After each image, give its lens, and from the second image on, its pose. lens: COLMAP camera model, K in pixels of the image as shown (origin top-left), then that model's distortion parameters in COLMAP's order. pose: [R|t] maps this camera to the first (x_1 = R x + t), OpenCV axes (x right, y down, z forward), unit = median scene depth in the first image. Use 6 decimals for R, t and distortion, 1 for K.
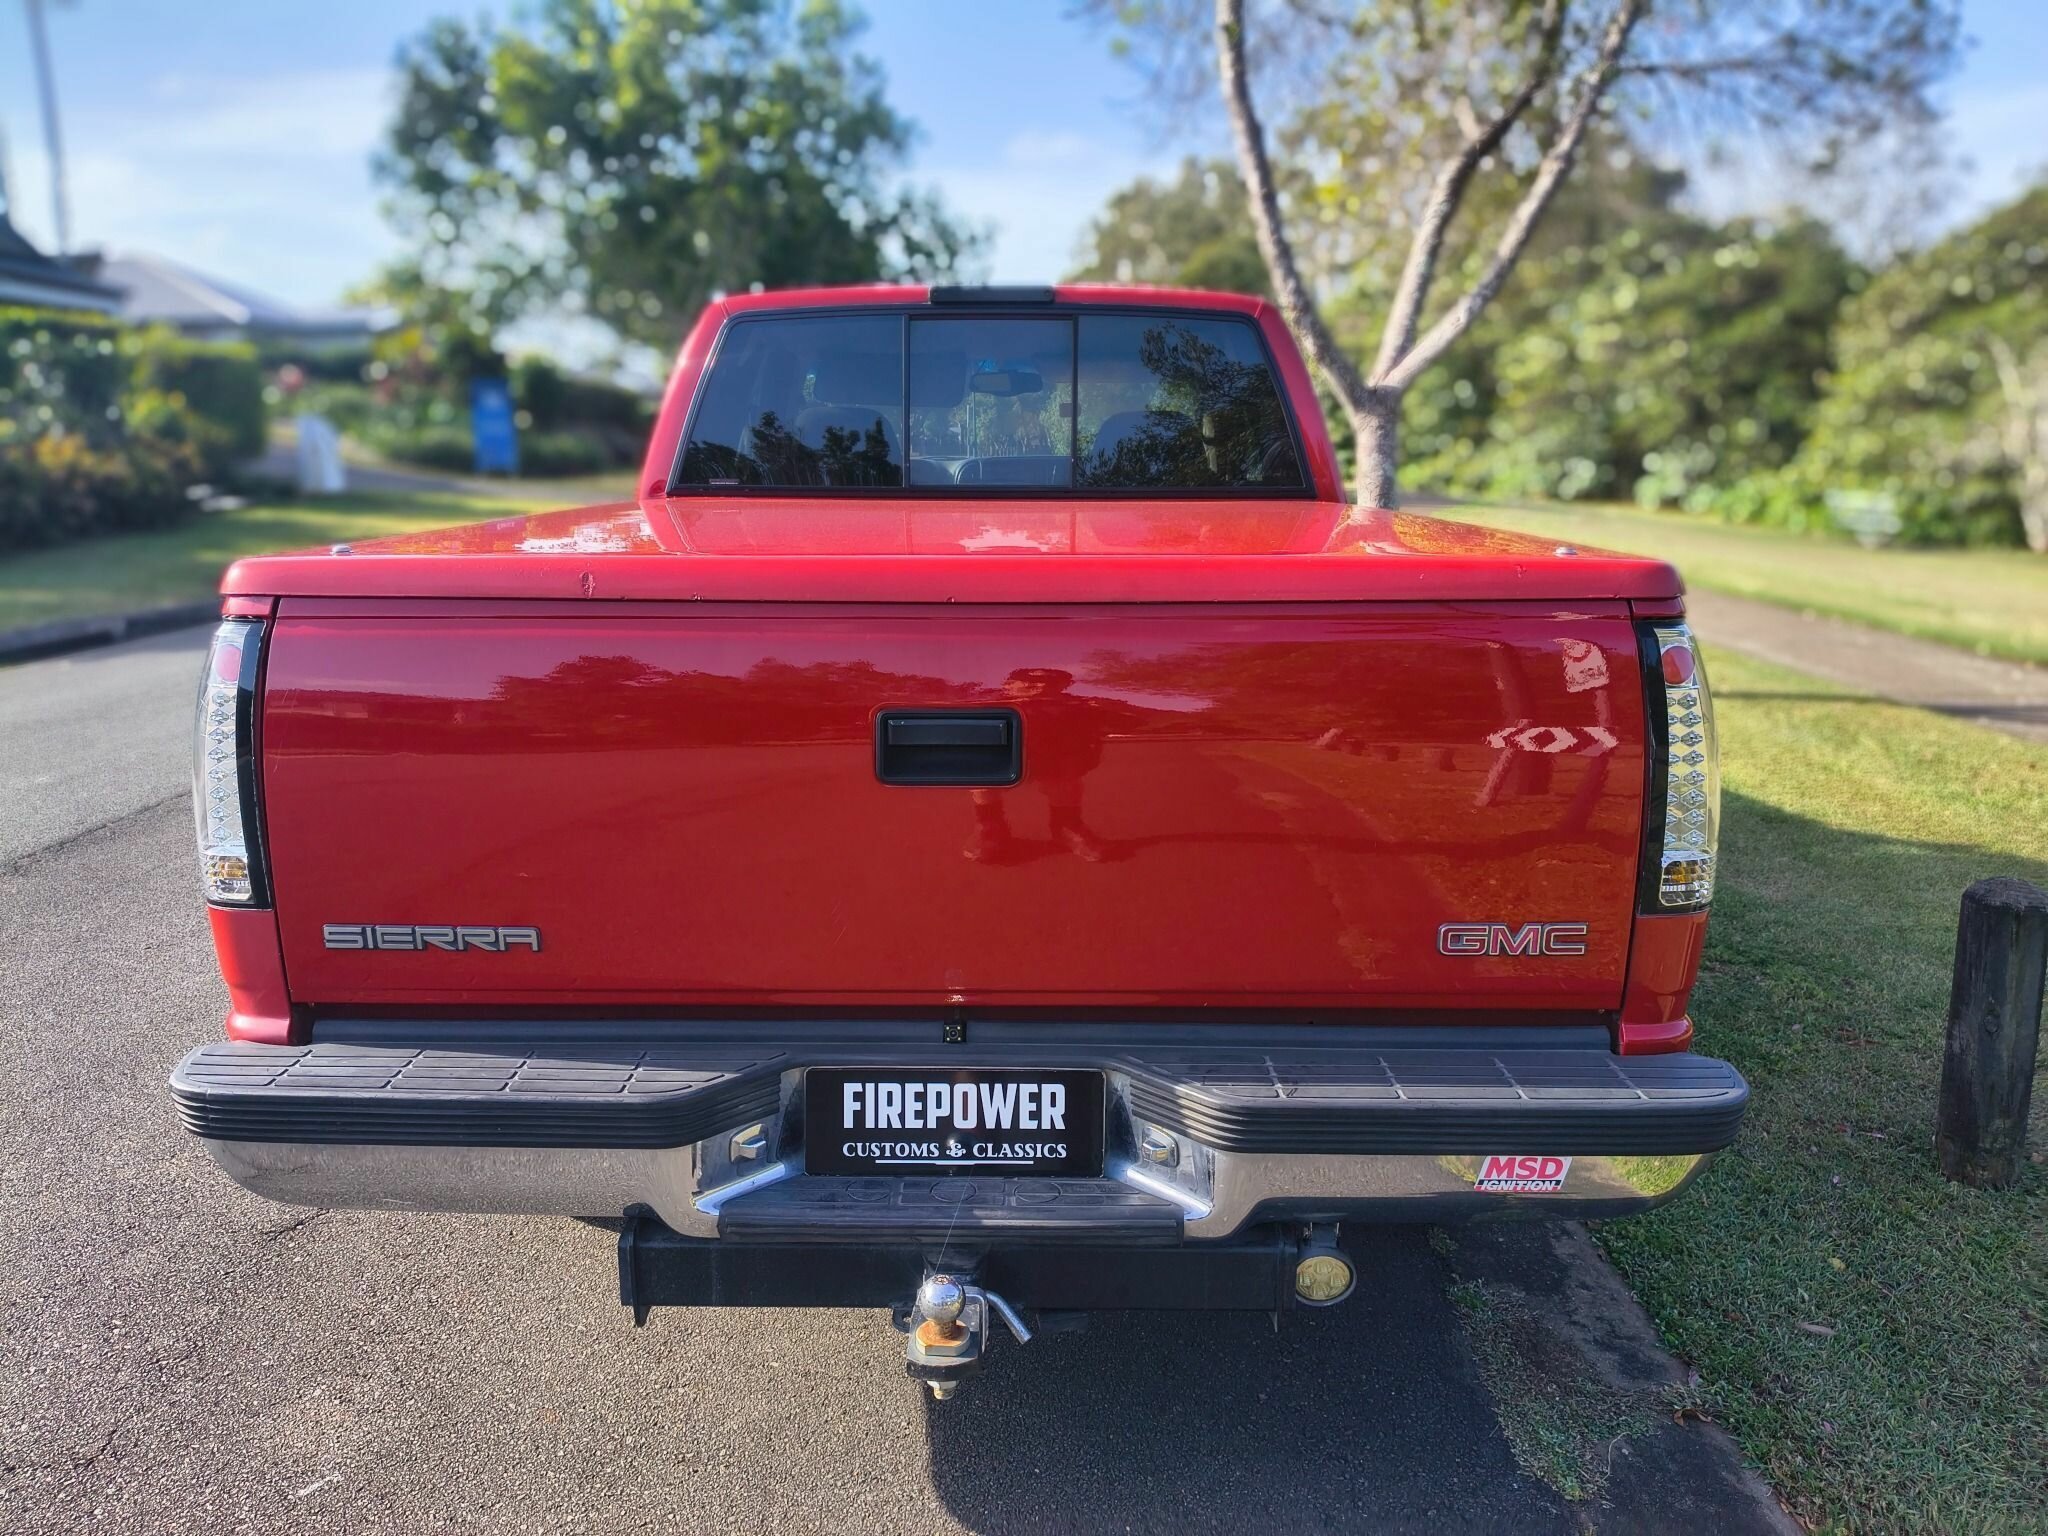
lens RADIAL K [[1541.6, 0, 1019.3], [0, 1541.6, 776.3], [0, 0, 1]] dist [-0.002647, -0.006415]
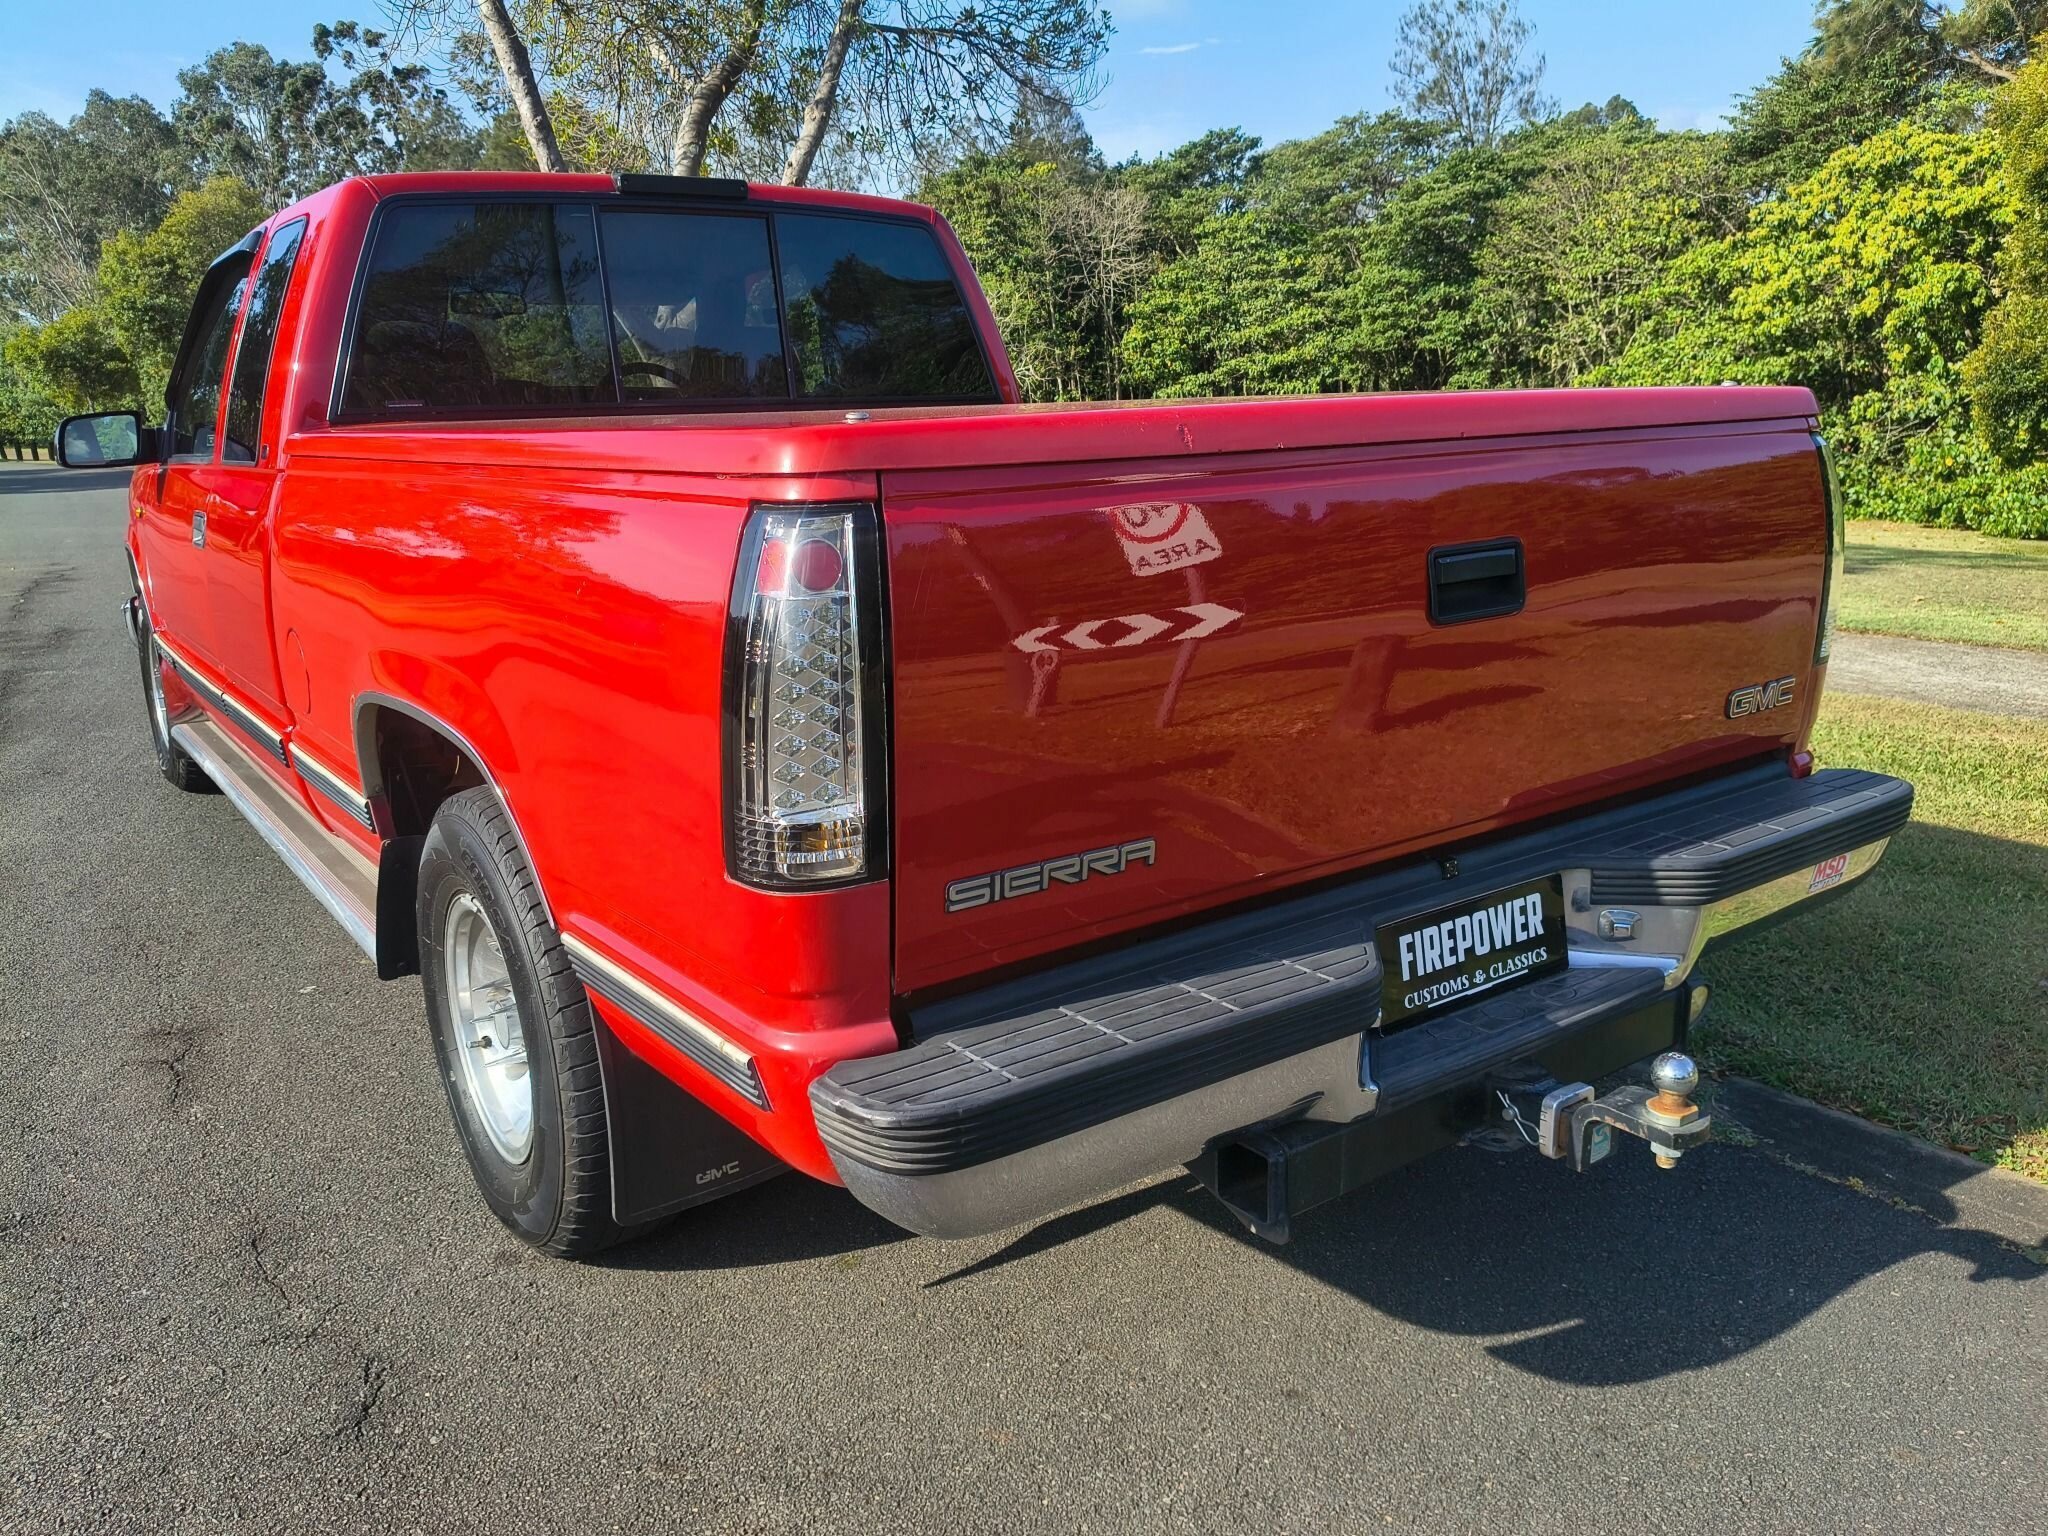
lens RADIAL K [[1541.6, 0, 1019.3], [0, 1541.6, 776.3], [0, 0, 1]] dist [-0.002647, -0.006415]
pose [[0.809643, -0.161024, 0.564402, -0.856115], [0.150202, 0.986452, 0.065969, -0.005439], [-0.567378, 0.031363, 0.822860, 0.318310]]
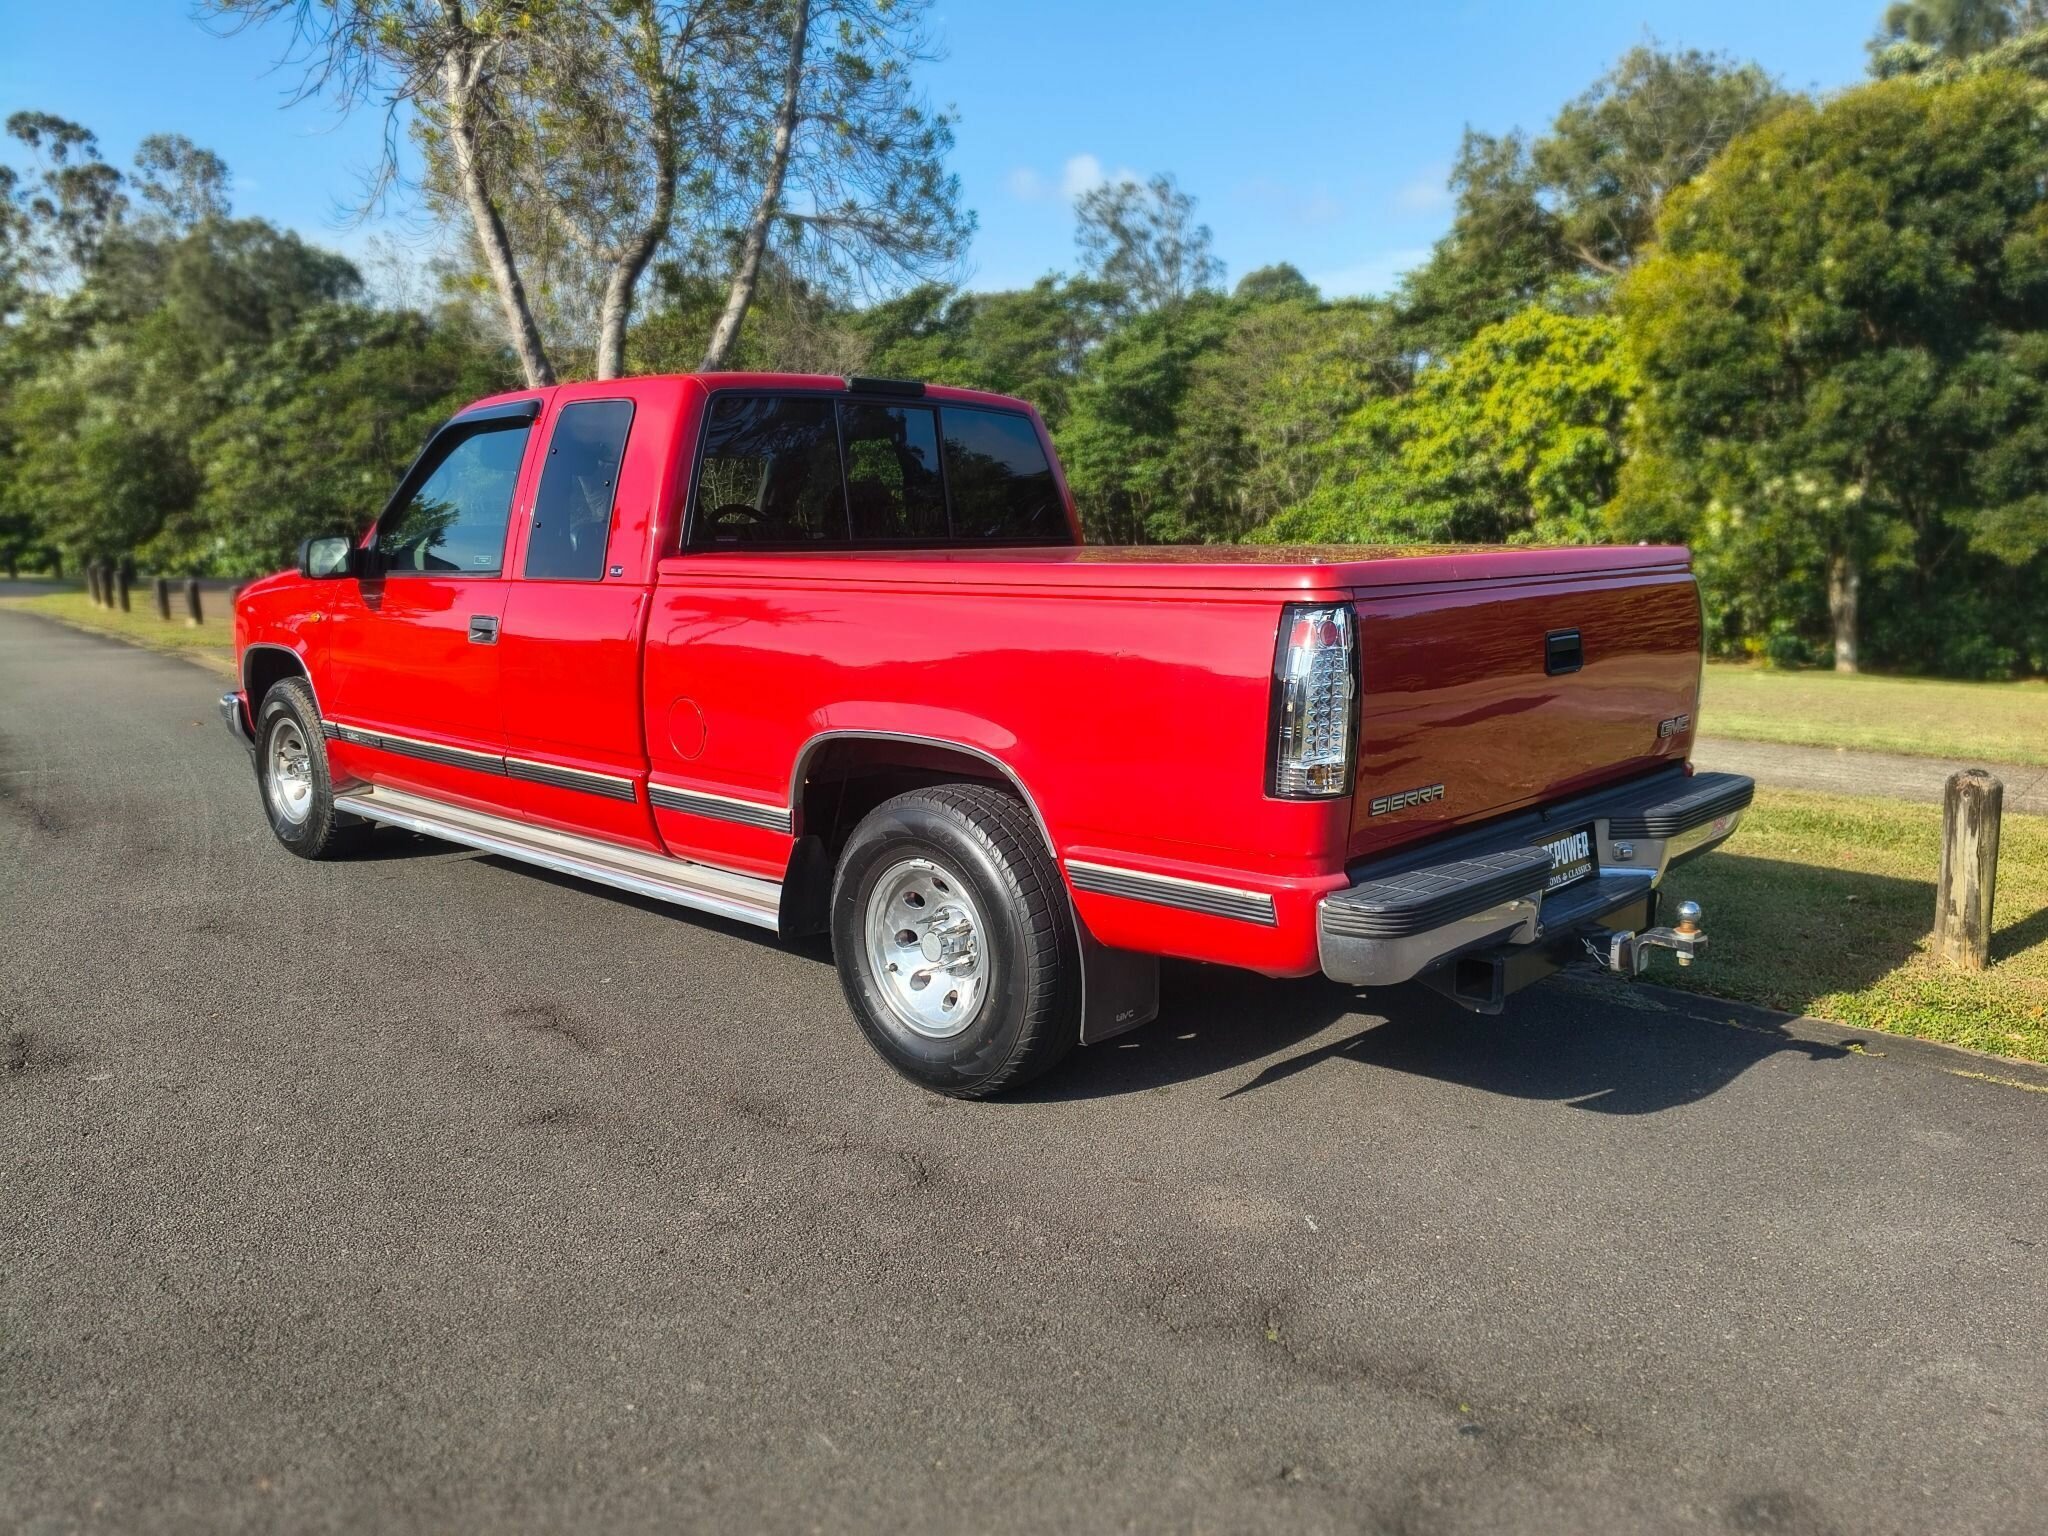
lens RADIAL K [[1524.1, 0, 1019.1], [0, 1524.1, 779.9], [0, 0, 1]] dist [0.000808, -0.000186]
pose [[0.685973, -0.126754, 0.716501, -1.761592], [0.161796, 0.986629, 0.019639, -0.009918], [-0.709410, 0.102456, 0.697309, 0.189292]]
